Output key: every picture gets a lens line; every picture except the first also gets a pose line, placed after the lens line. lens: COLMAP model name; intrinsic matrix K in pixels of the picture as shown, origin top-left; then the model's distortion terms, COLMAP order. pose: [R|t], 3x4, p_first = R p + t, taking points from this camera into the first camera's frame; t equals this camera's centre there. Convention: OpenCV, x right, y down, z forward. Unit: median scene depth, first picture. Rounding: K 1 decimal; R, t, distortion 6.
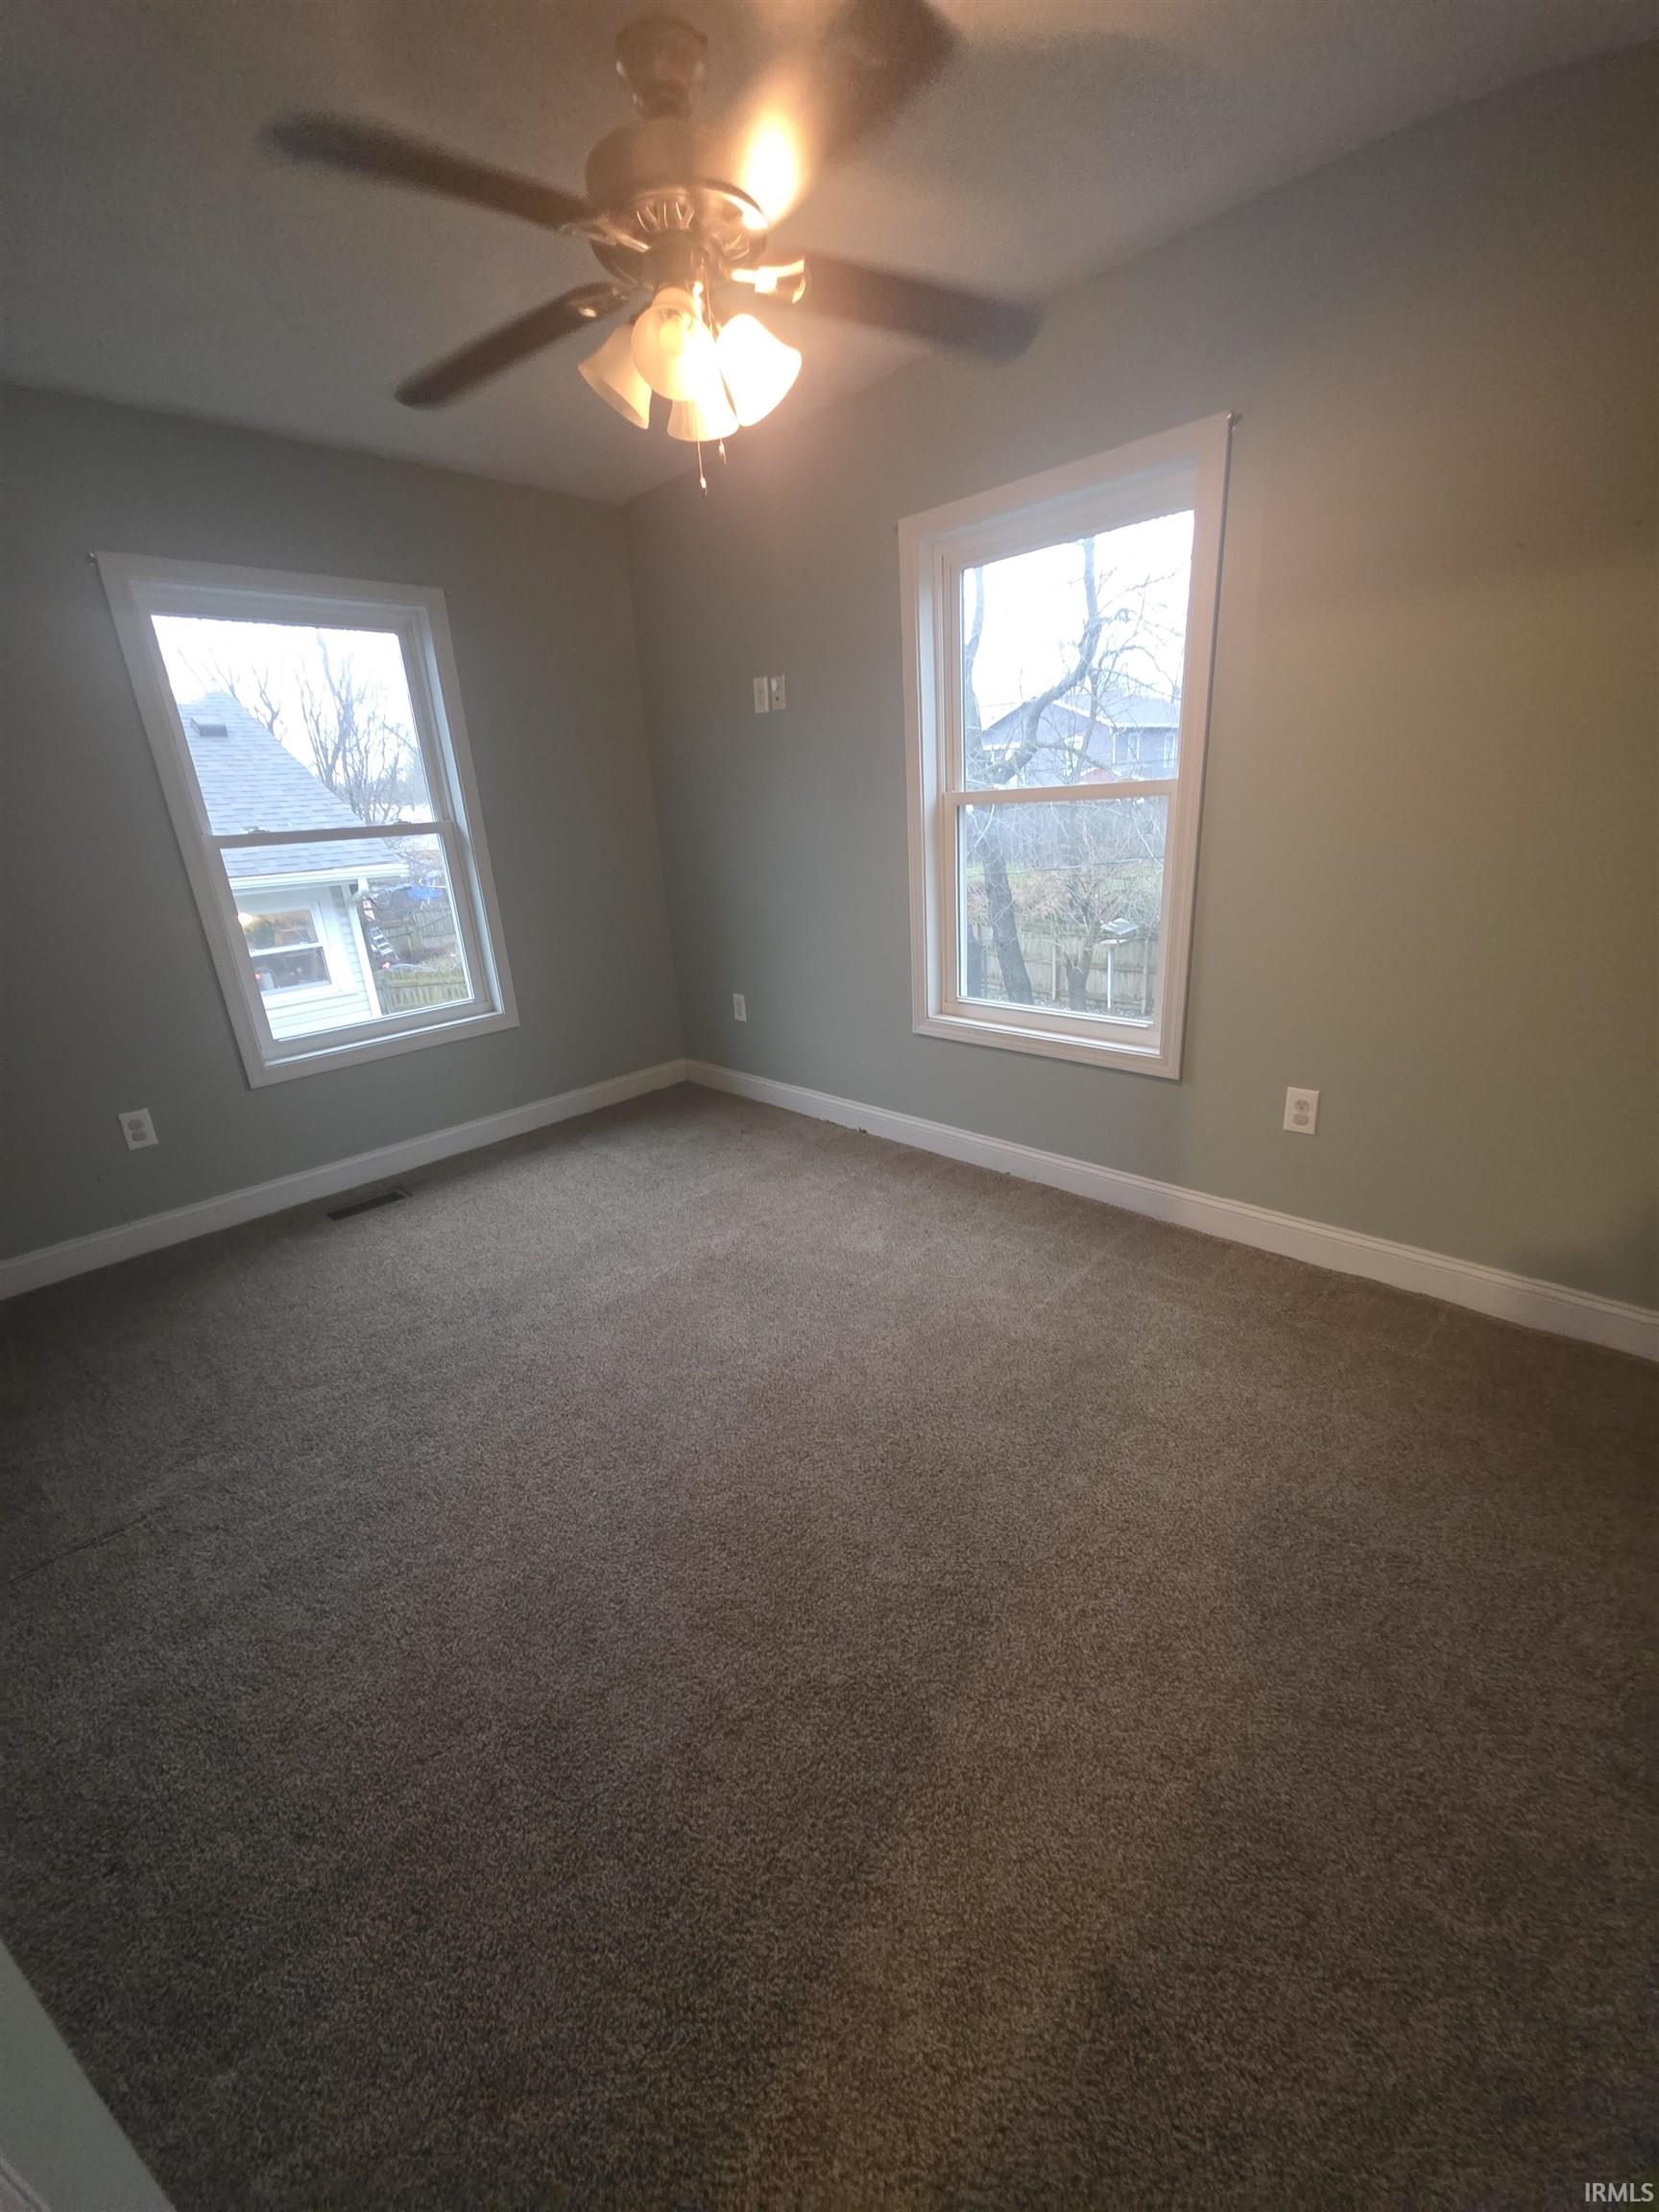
lens RADIAL K [[878.0, 0, 833.3], [0, 878.0, 1106.0], [0, 0, 1]] dist [0.006829, -0.004701]
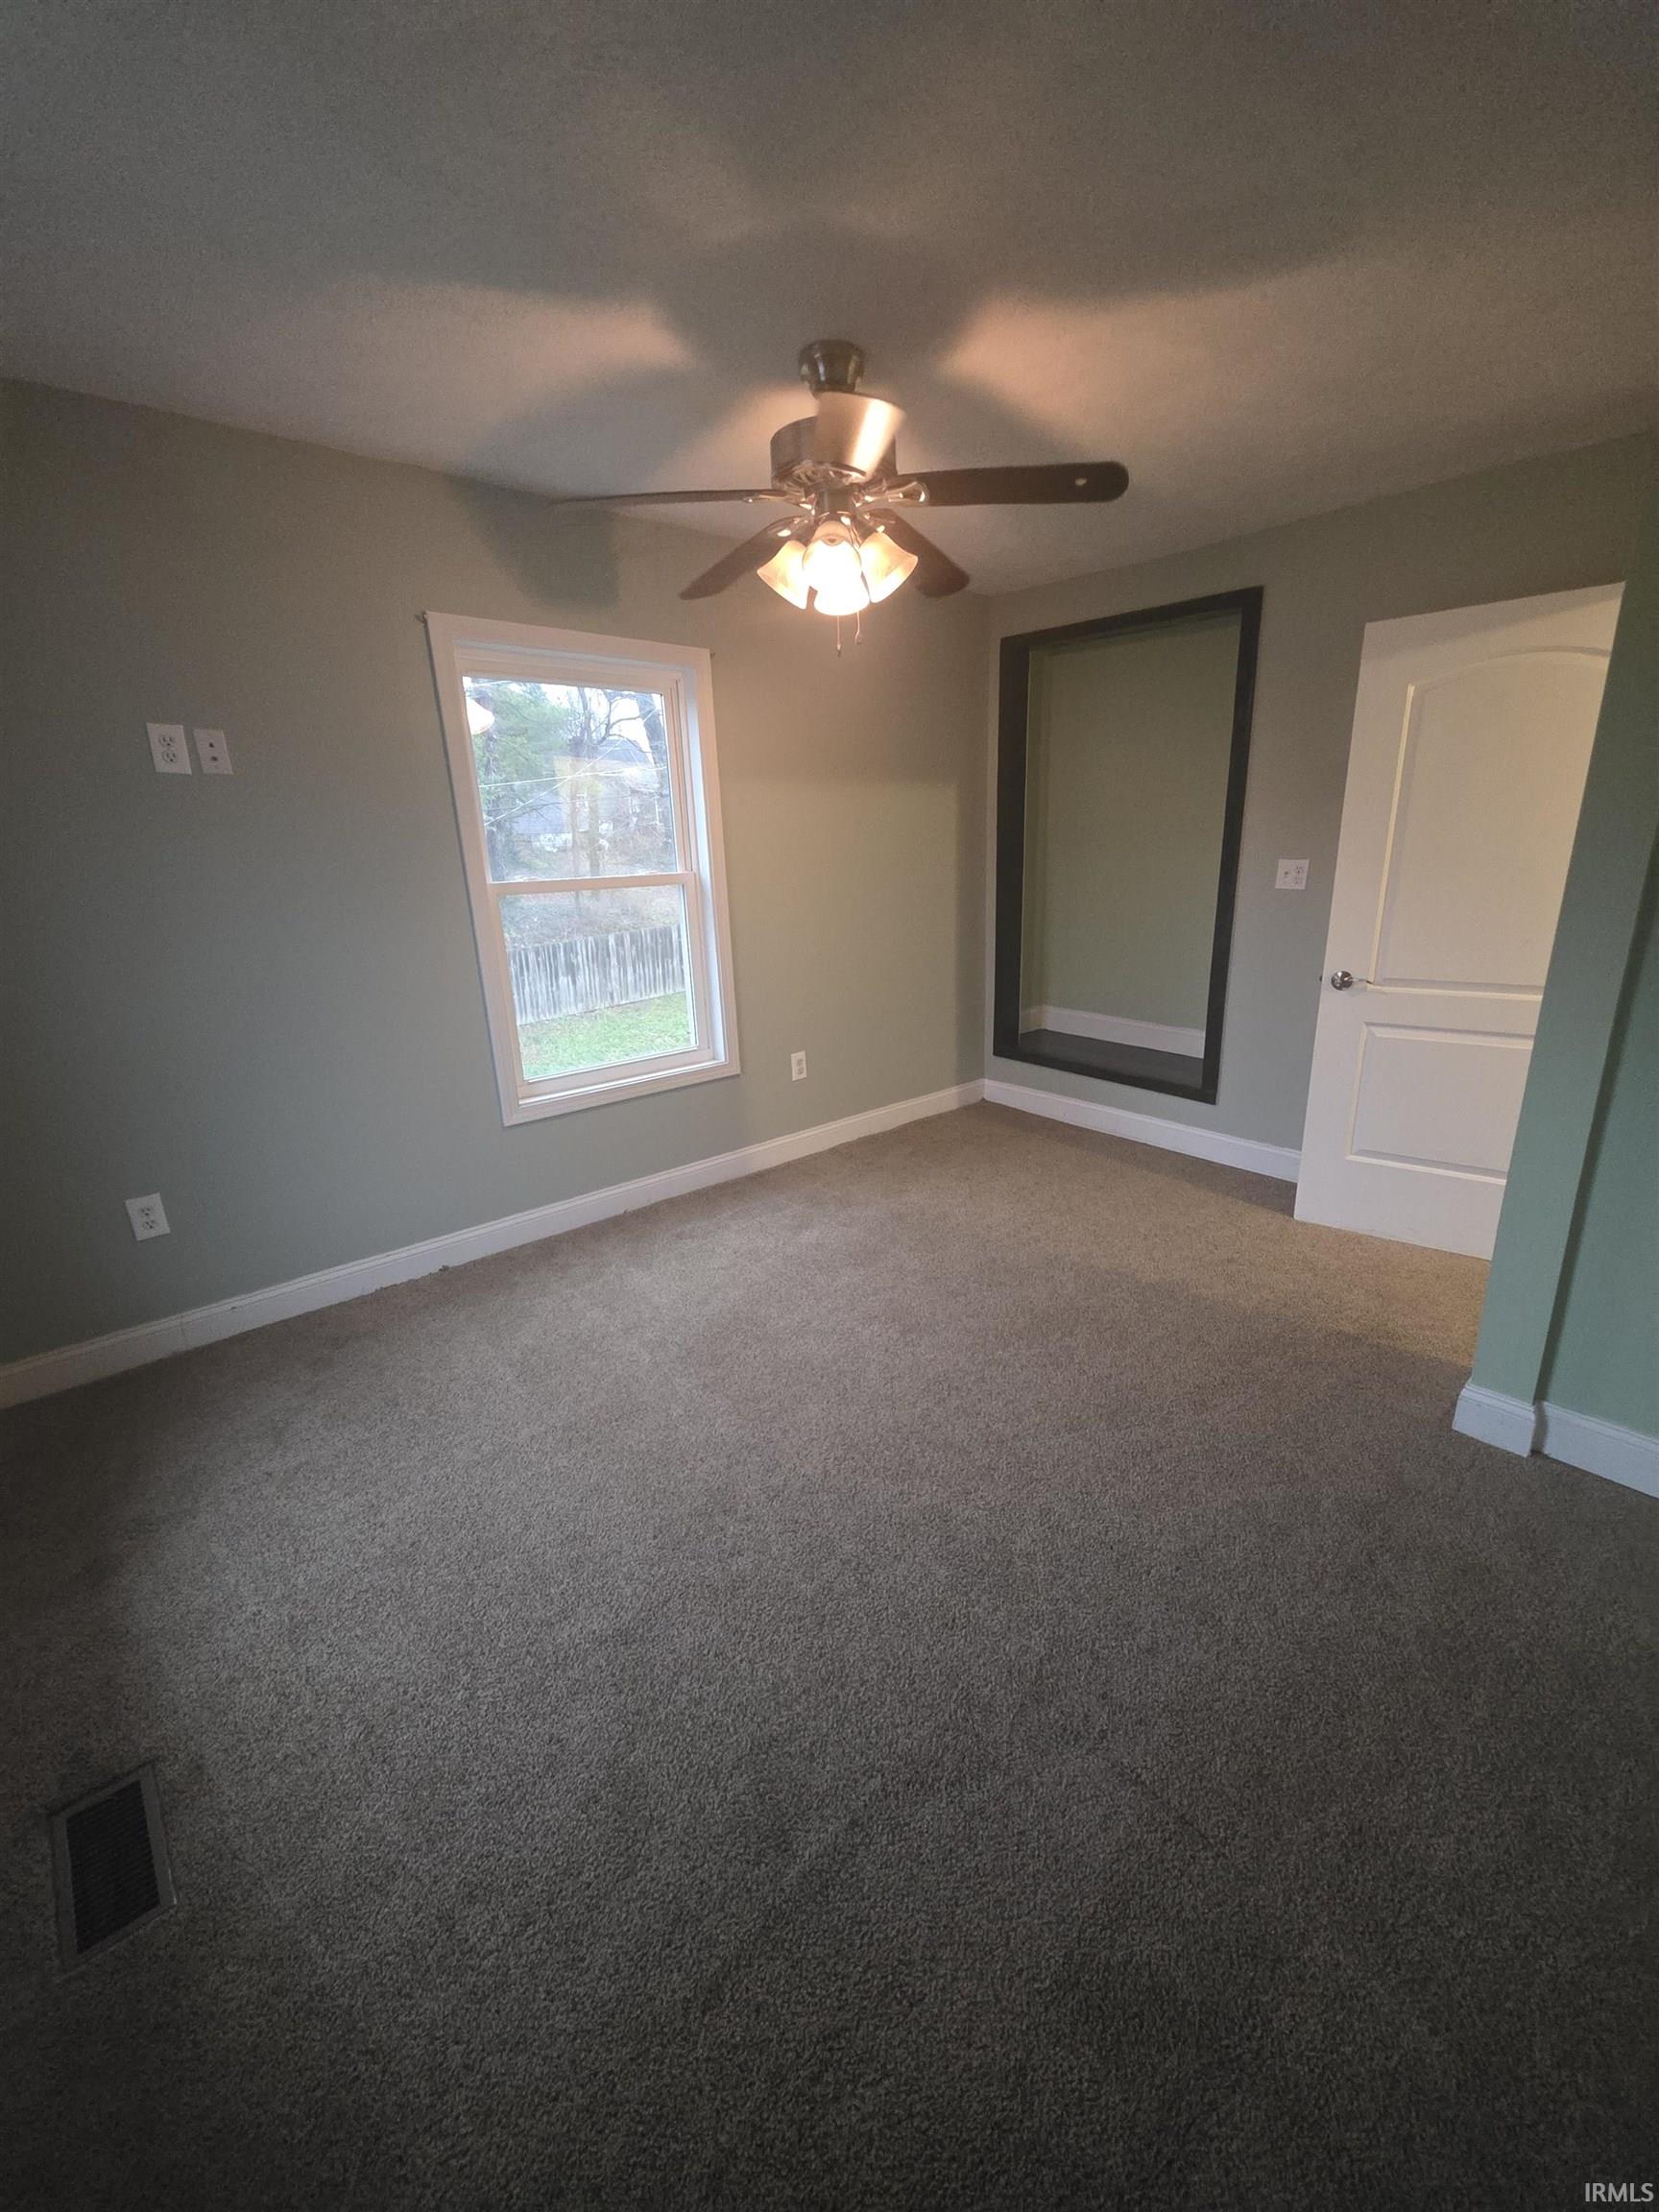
lens RADIAL K [[878.0, 0, 832.8], [0, 878.0, 1110.8], [0, 0, 1]] dist [0.006829, -0.004701]
pose [[0.084411, -0.243253, 0.966283, -0.886338], [0.349941, 0.915211, 0.199826, -0.183501], [-0.932961, 0.321275, 0.162378, 0.558564]]
